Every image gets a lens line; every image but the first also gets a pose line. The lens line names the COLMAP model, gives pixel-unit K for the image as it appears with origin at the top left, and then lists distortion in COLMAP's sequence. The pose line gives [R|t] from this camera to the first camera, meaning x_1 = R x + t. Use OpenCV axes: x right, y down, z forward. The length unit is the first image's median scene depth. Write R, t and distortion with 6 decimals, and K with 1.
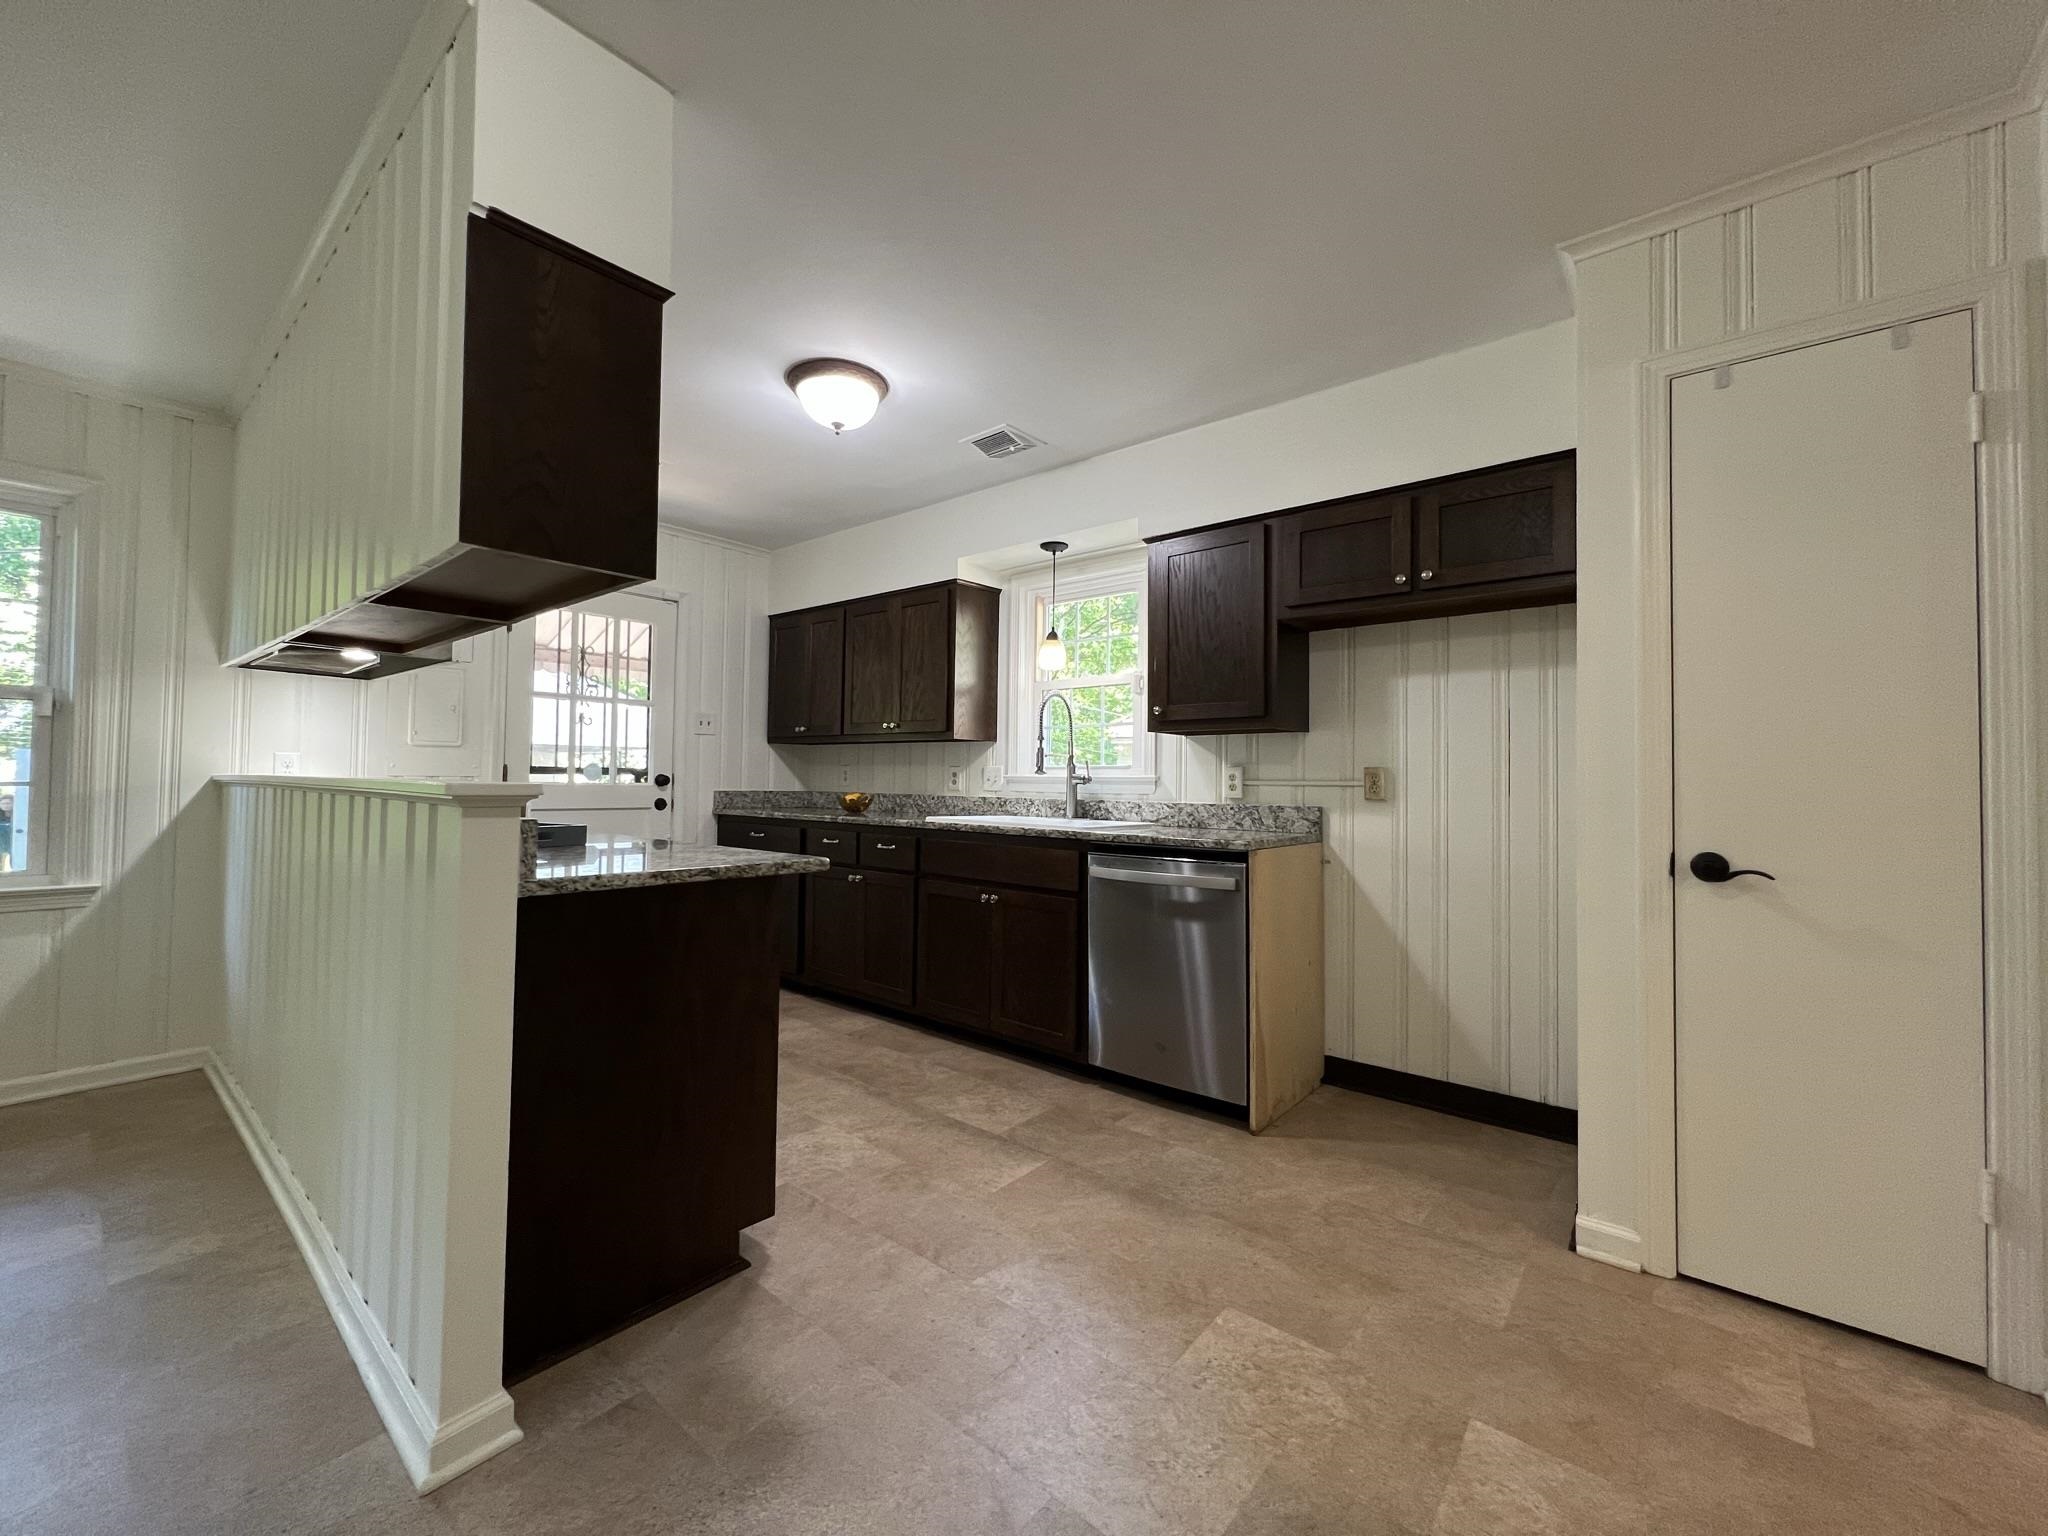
lens RADIAL K [[819.7, 0, 1015.2], [0, 819.7, 761.7], [0, 0, 1]] dist [-0.002142, -0.000388]
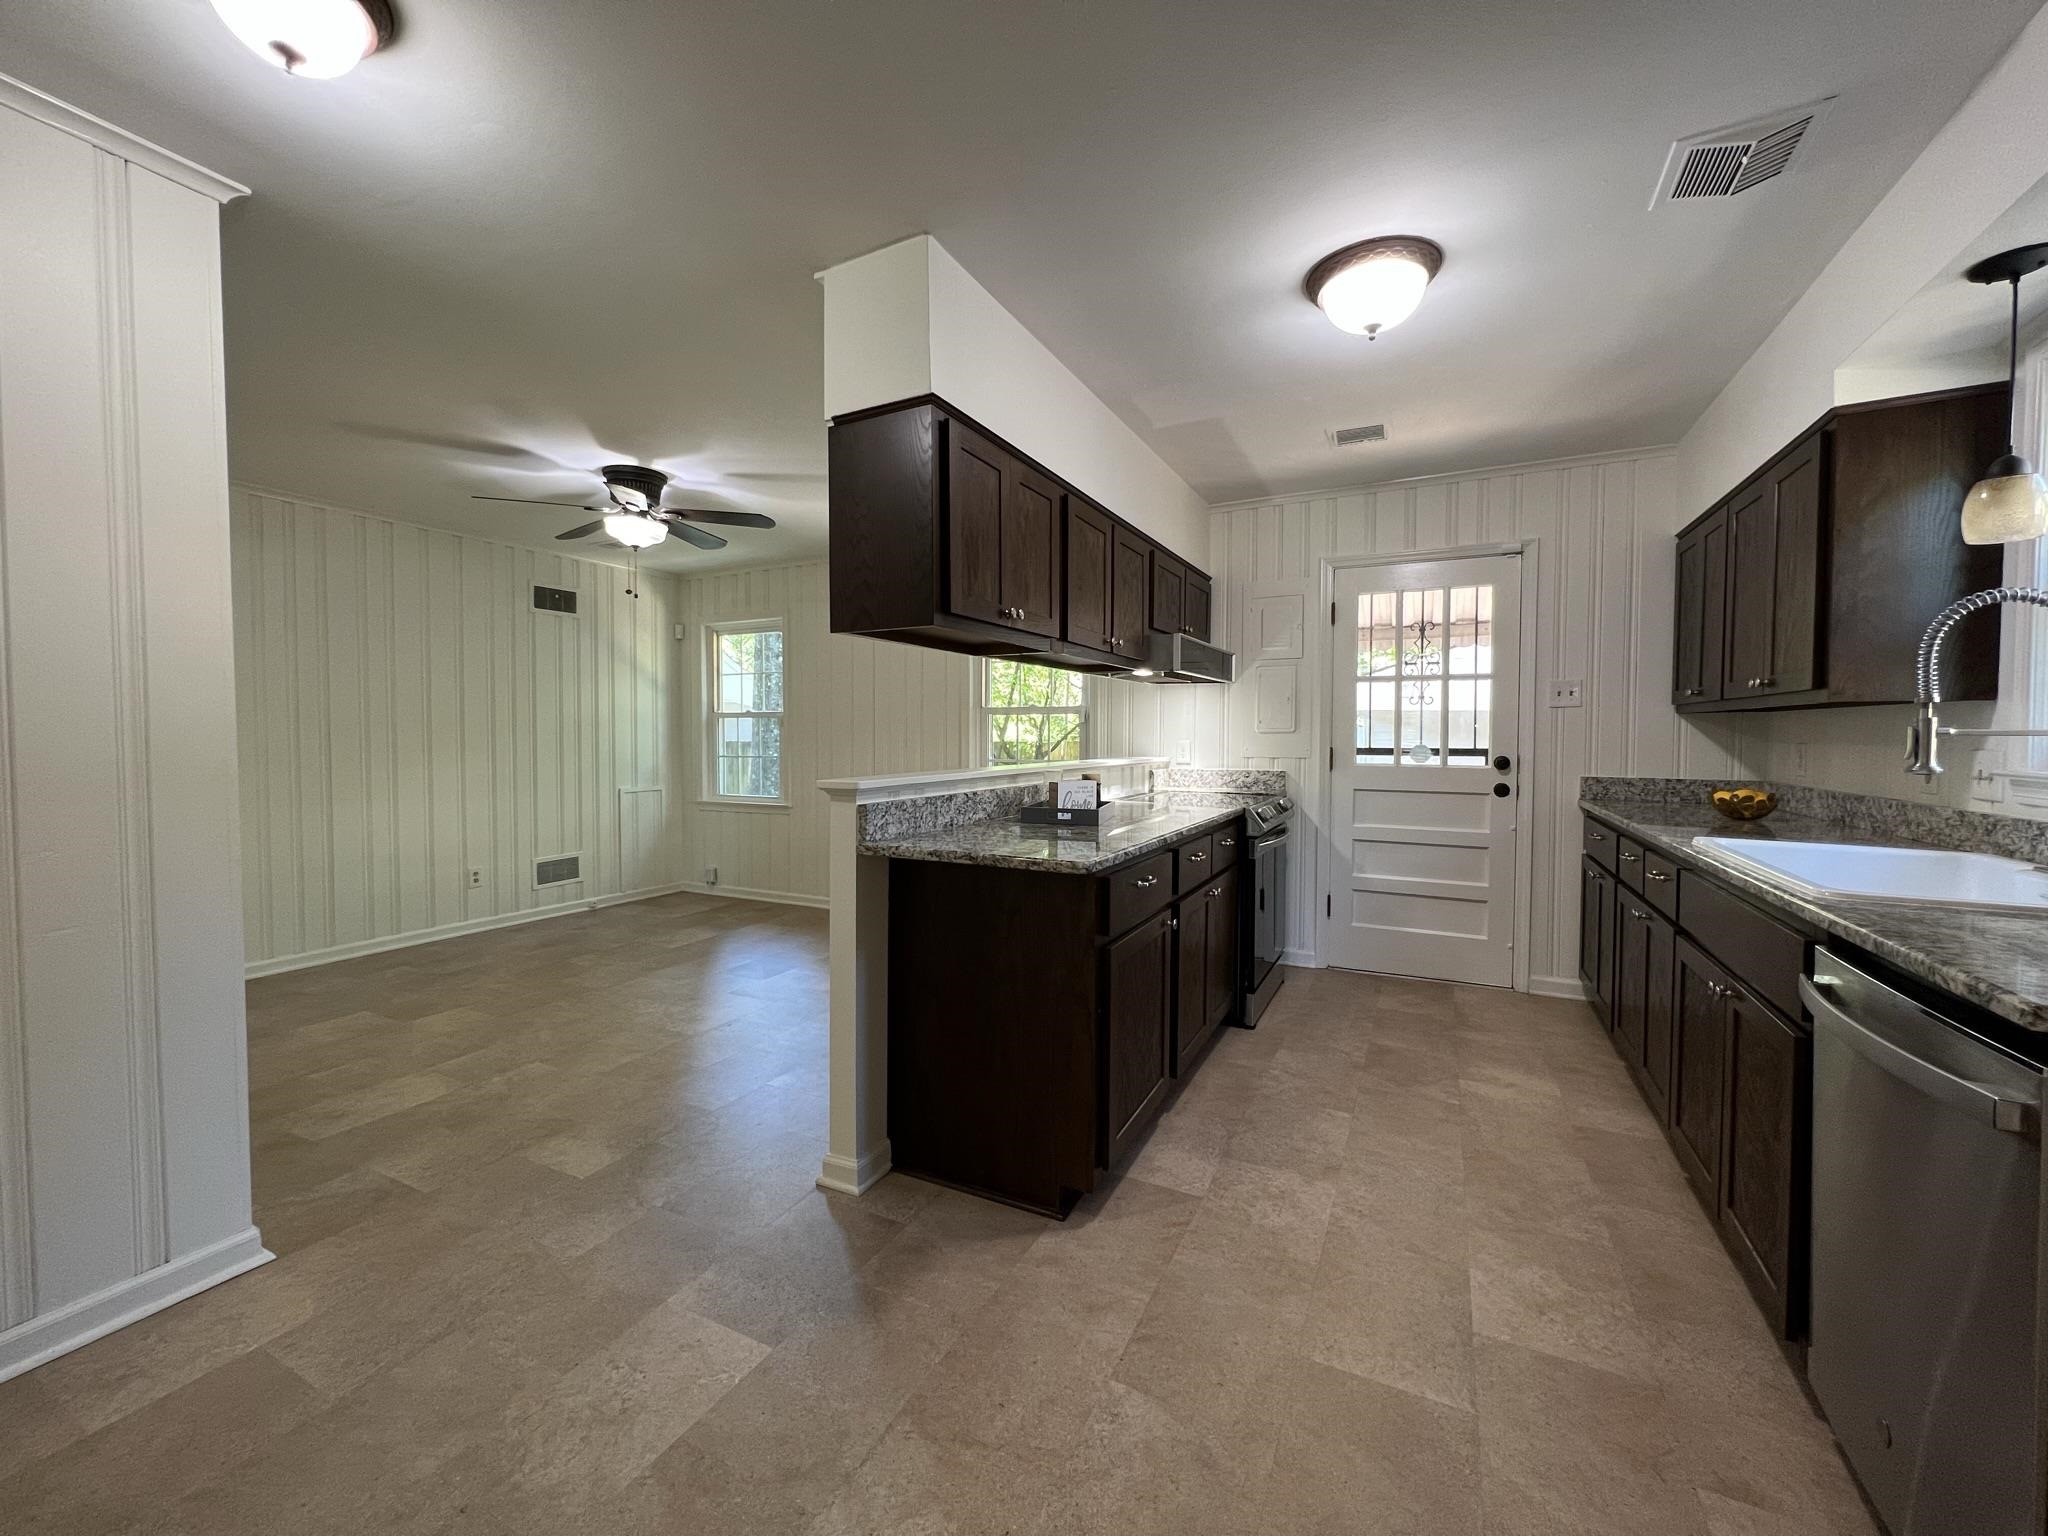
lens RADIAL K [[819.7, 0, 1015.2], [0, 819.7, 761.7], [0, 0, 1]] dist [-0.002142, -0.000388]
pose [[0.218545, 0.020041, -0.975621, 0.432793], [0.023569, 0.999389, 0.025809, -0.018967], [0.975542, -0.028635, 0.217939, 0.426885]]
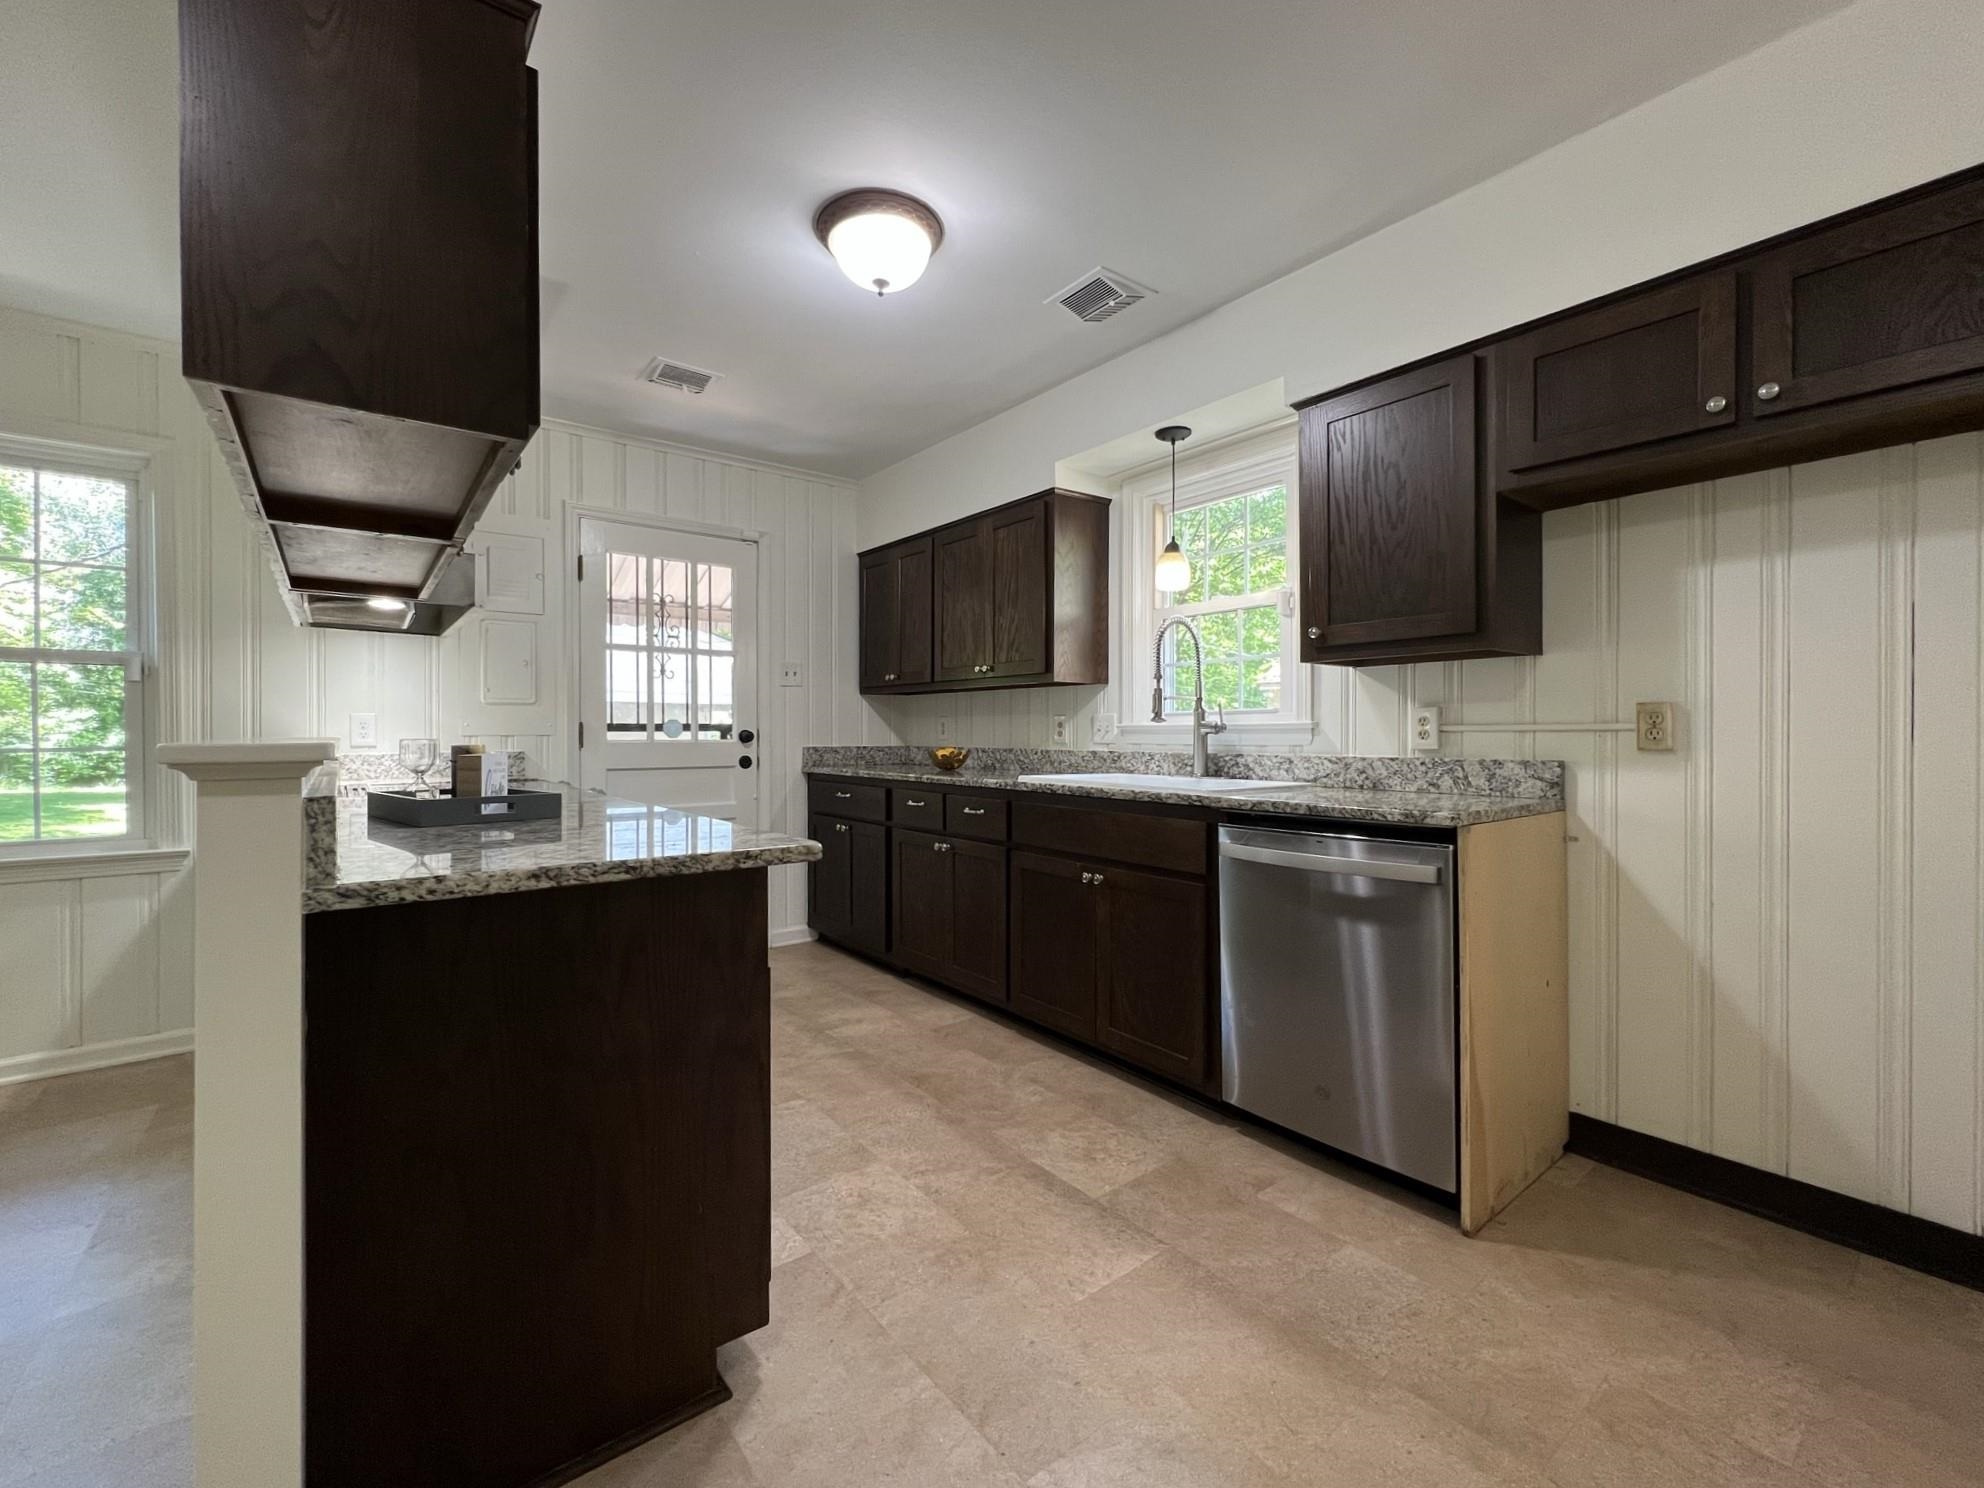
lens RADIAL K [[822.5, 0, 982.0], [0, 822.5, 737.5], [0, 0, 1]] dist [-0.002776, -0.000122]
pose [[0.977697, -0.013921, -0.209557, 0.034370], [0.019811, 0.999465, 0.026034, 0.007059], [0.209082, -0.029605, 0.977450, 0.207045]]
